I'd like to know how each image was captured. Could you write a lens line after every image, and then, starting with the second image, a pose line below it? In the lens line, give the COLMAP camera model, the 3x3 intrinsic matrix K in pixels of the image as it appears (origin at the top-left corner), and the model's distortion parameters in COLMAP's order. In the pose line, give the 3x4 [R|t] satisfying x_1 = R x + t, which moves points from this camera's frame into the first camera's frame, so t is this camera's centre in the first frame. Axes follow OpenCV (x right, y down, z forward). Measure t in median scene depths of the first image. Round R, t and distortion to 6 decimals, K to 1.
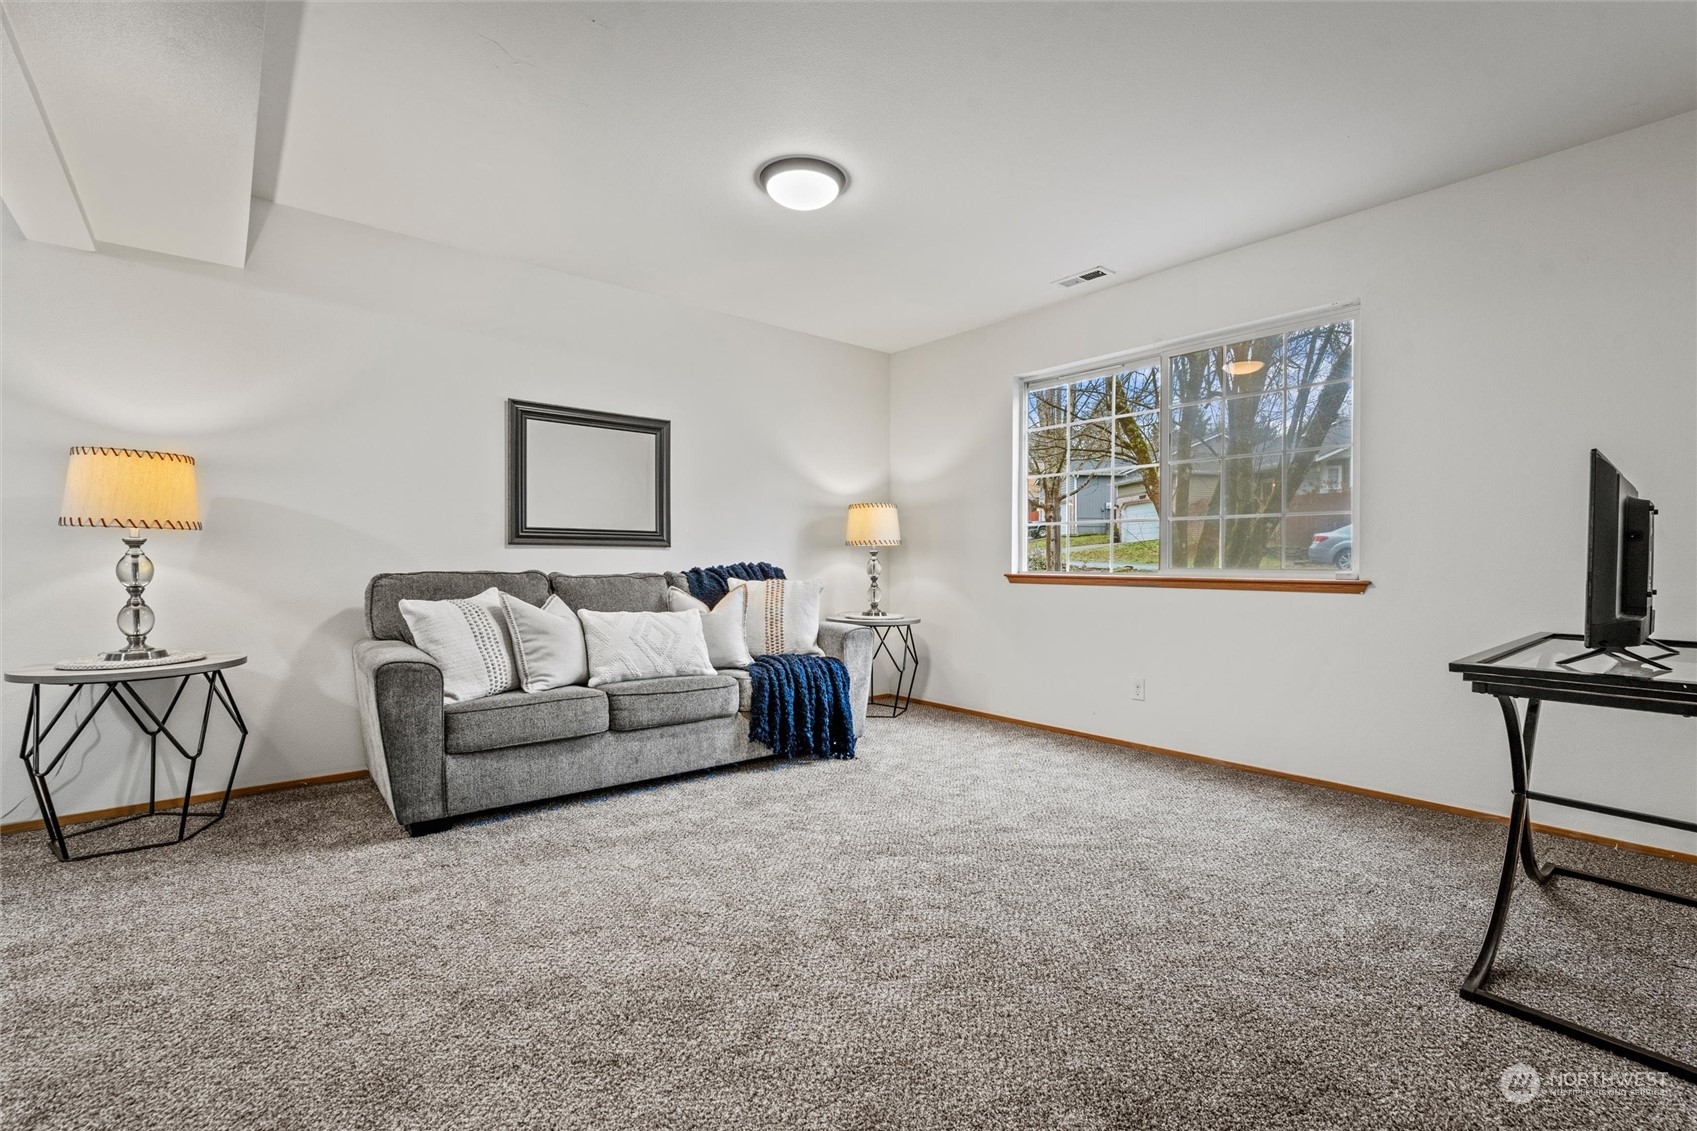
lens RADIAL K [[757.2, 0, 848.5], [0, 757.2, 565.5], [0, 0, 1]] dist [0.000696, -0.000379]
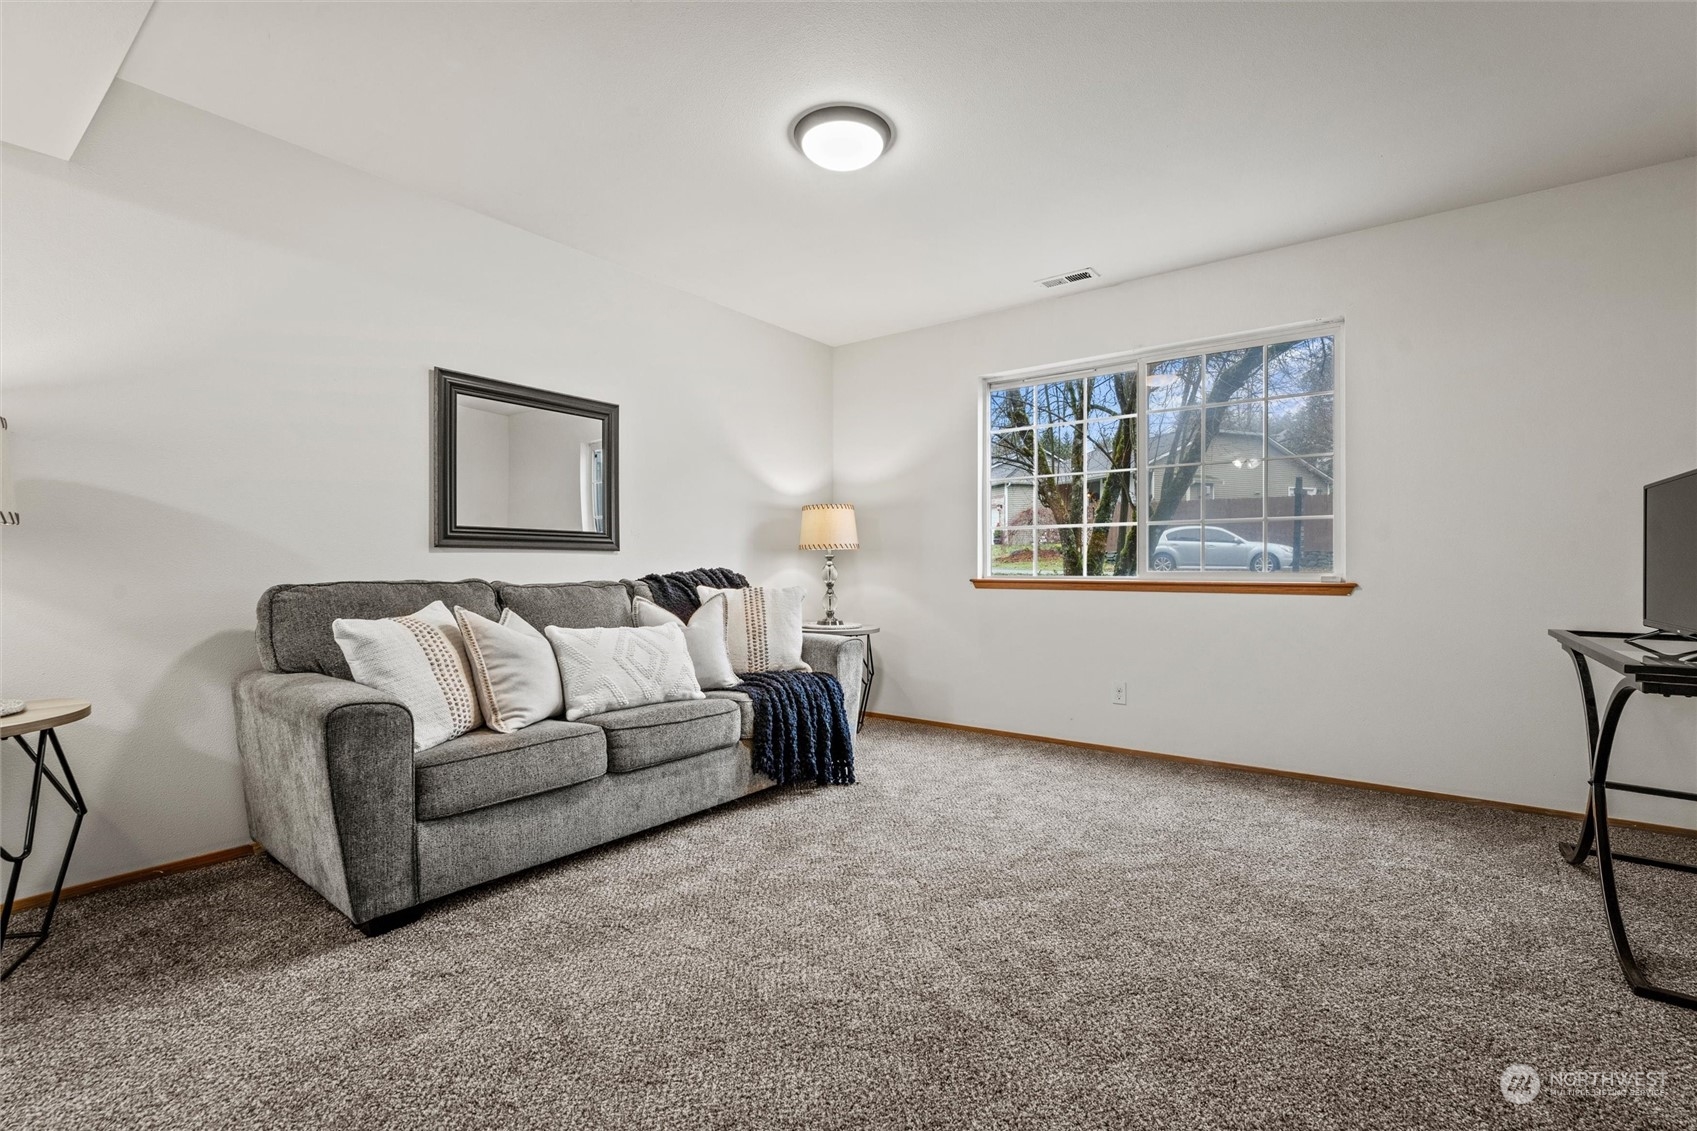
lens RADIAL K [[753.0, 0, 848.5], [0, 753.0, 565.5], [0, 0, 1]] dist [-0.001451, 0.001569]
pose [[0.973612, -0.003221, 0.228186, -0.238833], [0.004832, 0.999967, -0.006499, -0.001083], [-0.228158, 0.007430, 0.973596, 0.138575]]
